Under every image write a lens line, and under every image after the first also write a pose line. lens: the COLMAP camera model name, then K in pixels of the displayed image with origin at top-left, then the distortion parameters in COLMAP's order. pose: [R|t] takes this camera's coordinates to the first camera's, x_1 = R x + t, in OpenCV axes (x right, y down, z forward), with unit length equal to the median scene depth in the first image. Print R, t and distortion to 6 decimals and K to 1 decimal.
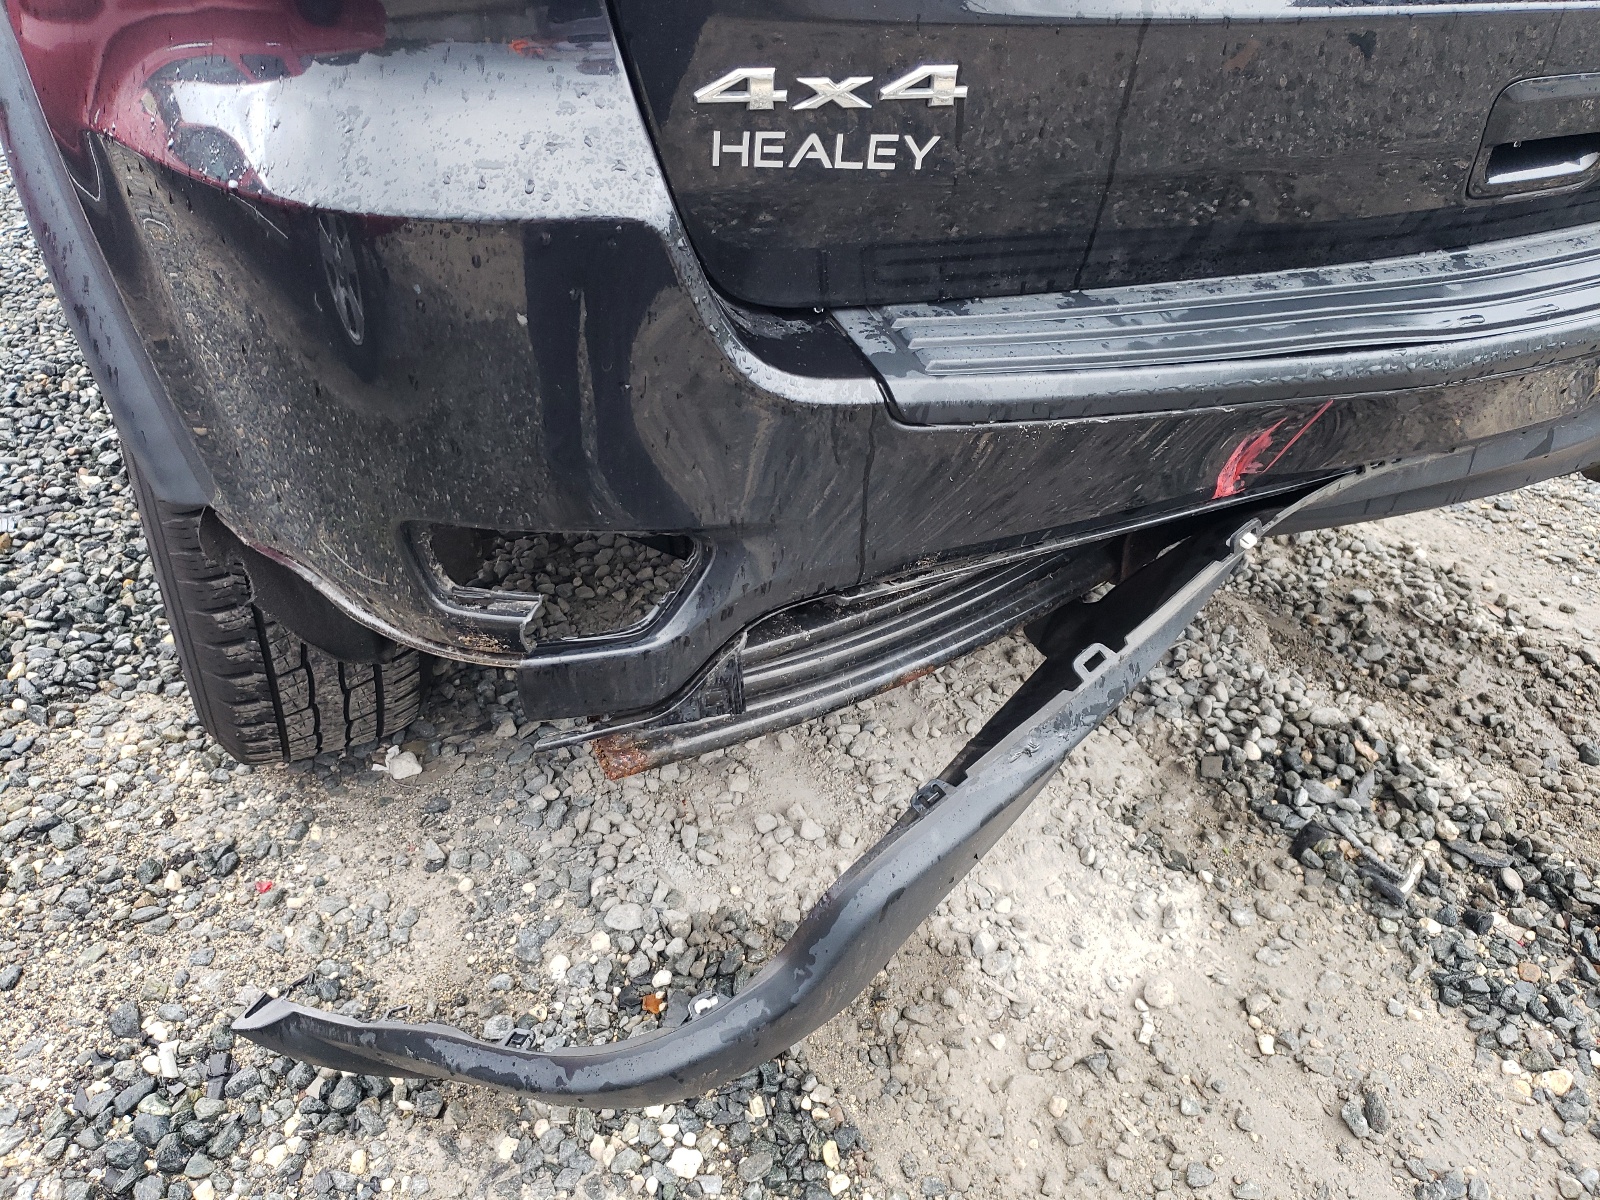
lens RADIAL K [[1300.7, 0, 799.5], [0, 1300.7, 603.9], [0, 0, 1]] dist [-0.024504, 0.037629]
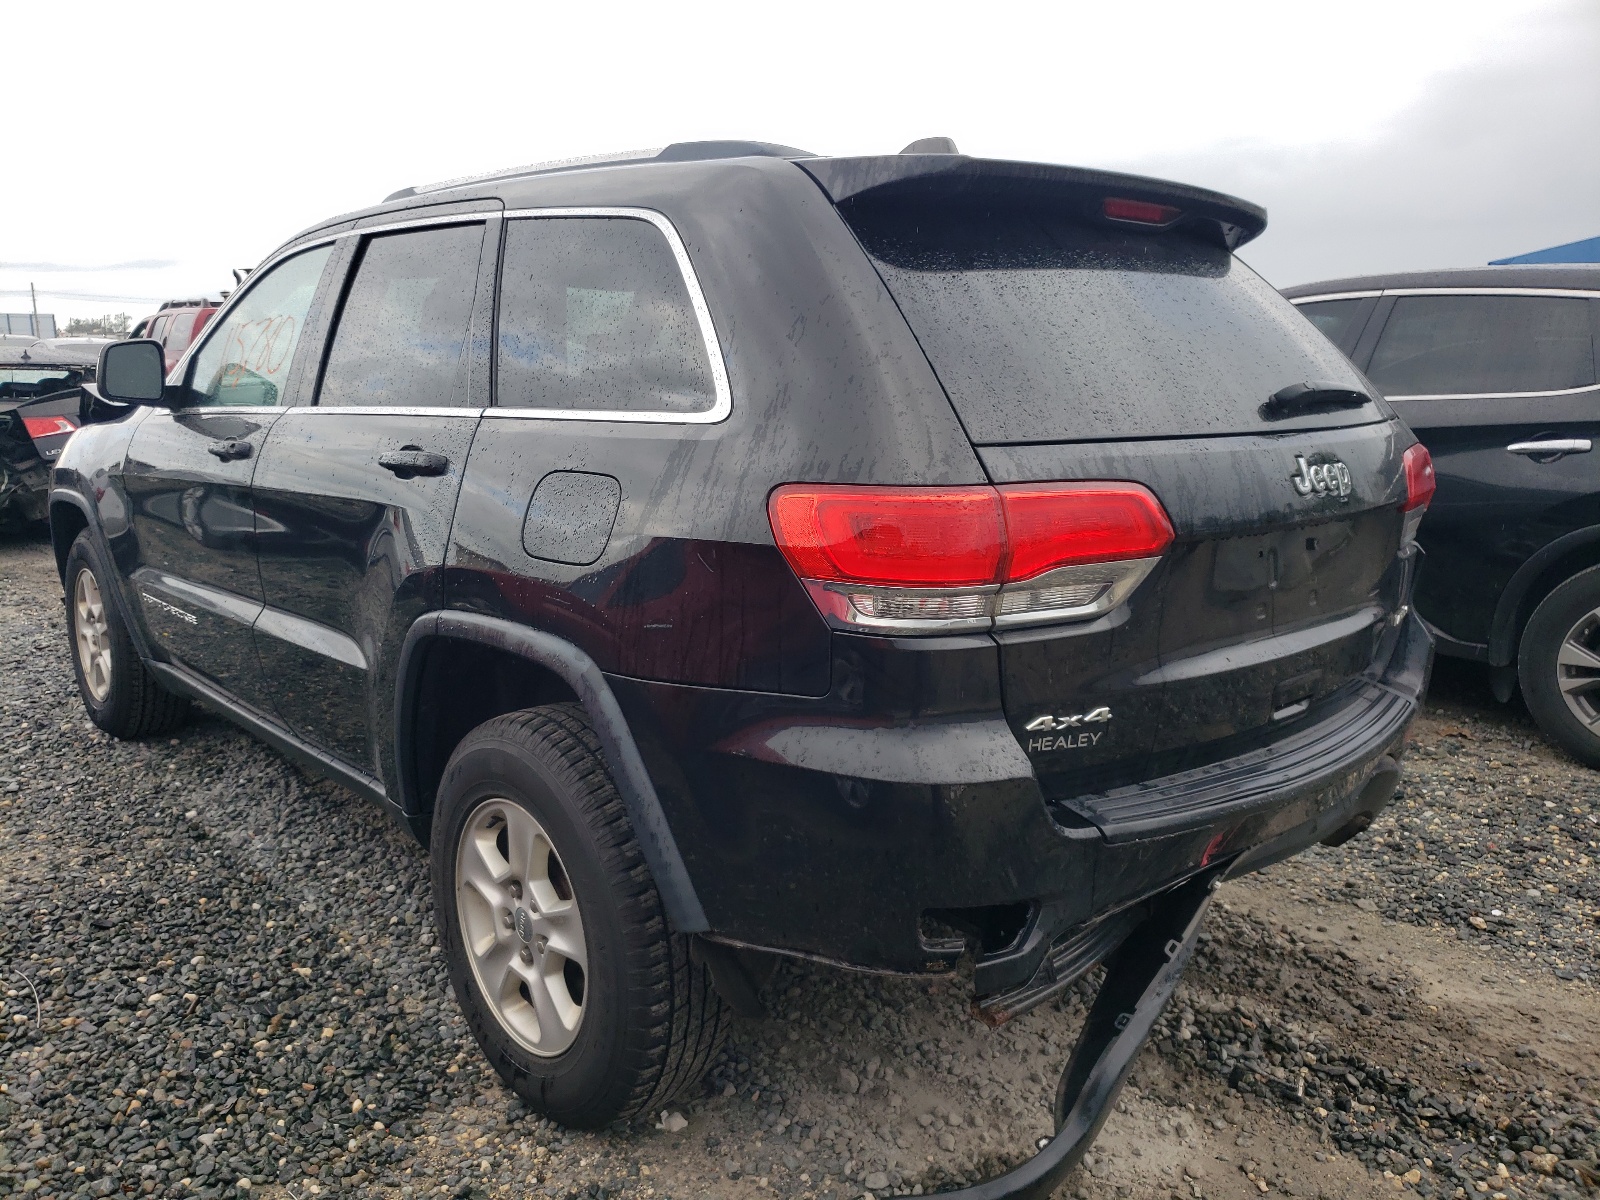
lens RADIAL K [[1202.7, 0, 796.9], [0, 1202.7, 599.4], [0, 0, 1]] dist [0.004031, -0.007555]
pose [[0.975281, -0.063577, 0.211626, -0.468179], [0.134918, 0.929803, -0.342438, 0.064332], [-0.175000, 0.362525, 0.915397, -0.569144]]
